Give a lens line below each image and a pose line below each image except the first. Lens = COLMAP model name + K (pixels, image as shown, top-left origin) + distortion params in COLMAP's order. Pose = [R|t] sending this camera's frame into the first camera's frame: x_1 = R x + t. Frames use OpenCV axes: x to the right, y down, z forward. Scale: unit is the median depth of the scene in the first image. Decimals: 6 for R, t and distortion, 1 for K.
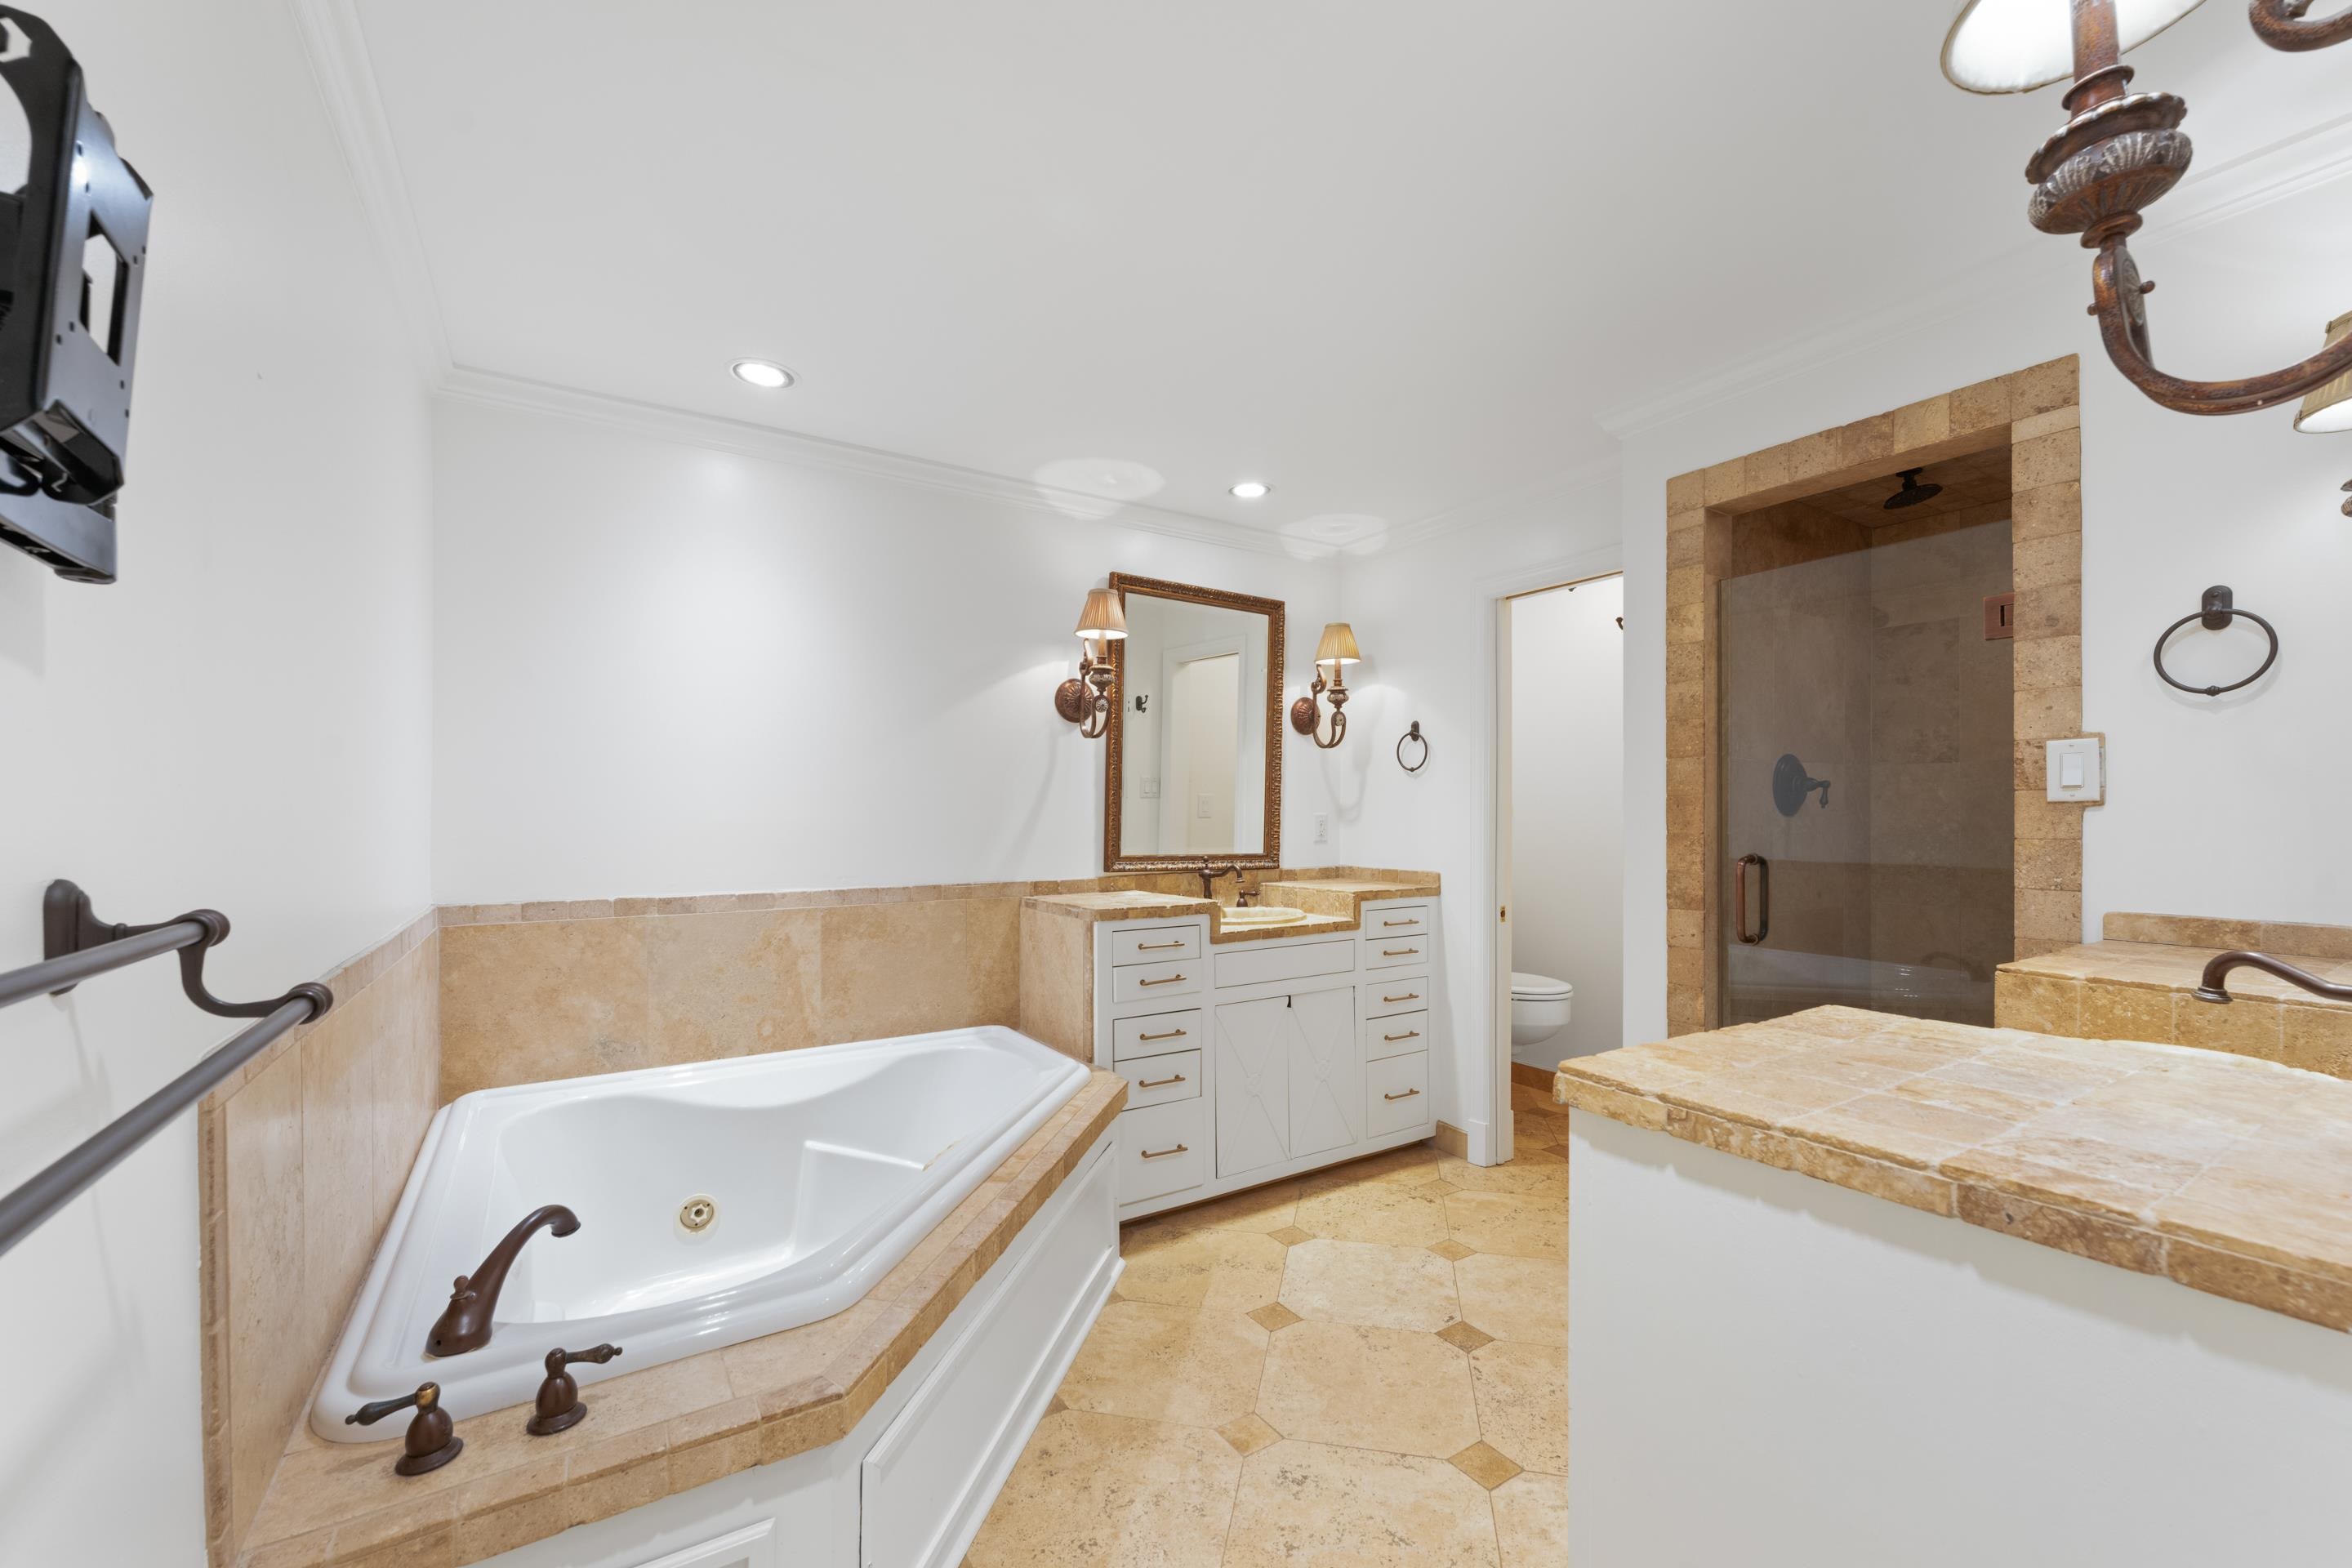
lens RADIAL K [[943.0, 0, 1174.5], [0, 943.0, 793.7], [0, 0, 1]] dist [0.000102, 0.000232]
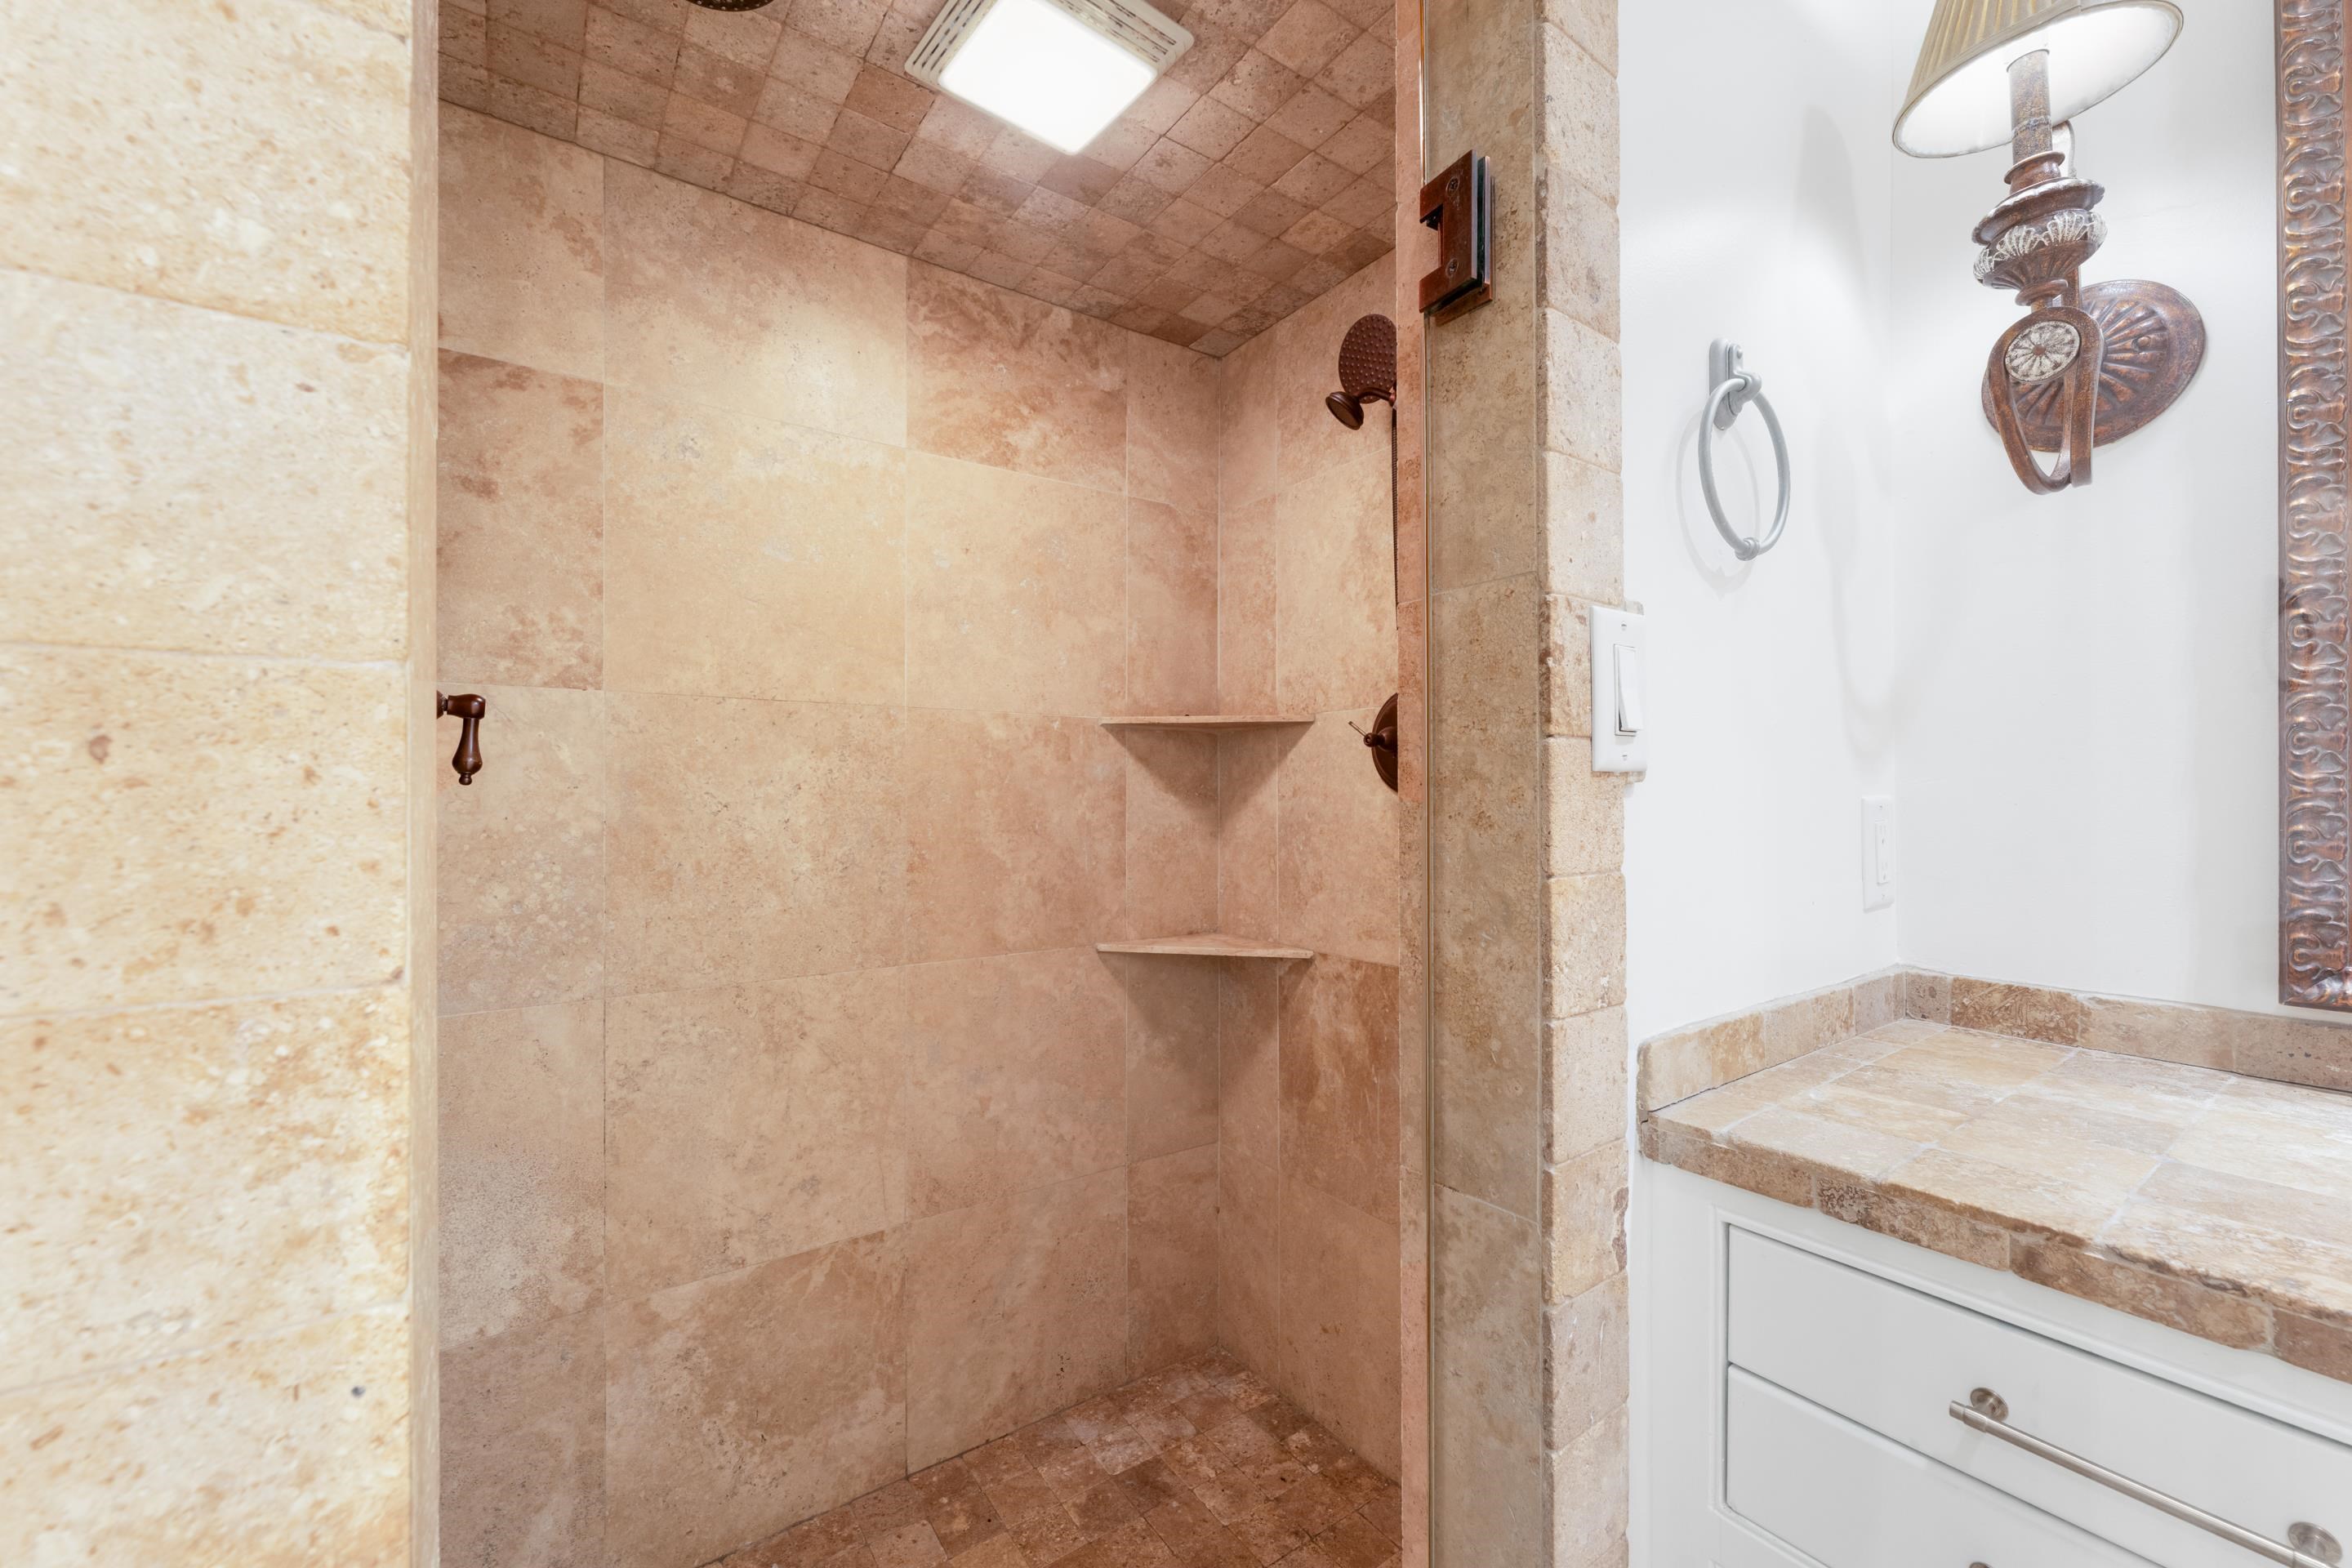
lens RADIAL K [[943.0, 0, 1174.5], [0, 943.0, 793.7], [0, 0, 1]] dist [0.000102, 0.000232]
pose [[-0.039740, -0.001433, 0.999209, 0.348678], [-0.017789, 0.999841, 0.000726, 0.012624], [-0.999052, -0.017746, -0.039759, 0.728498]]
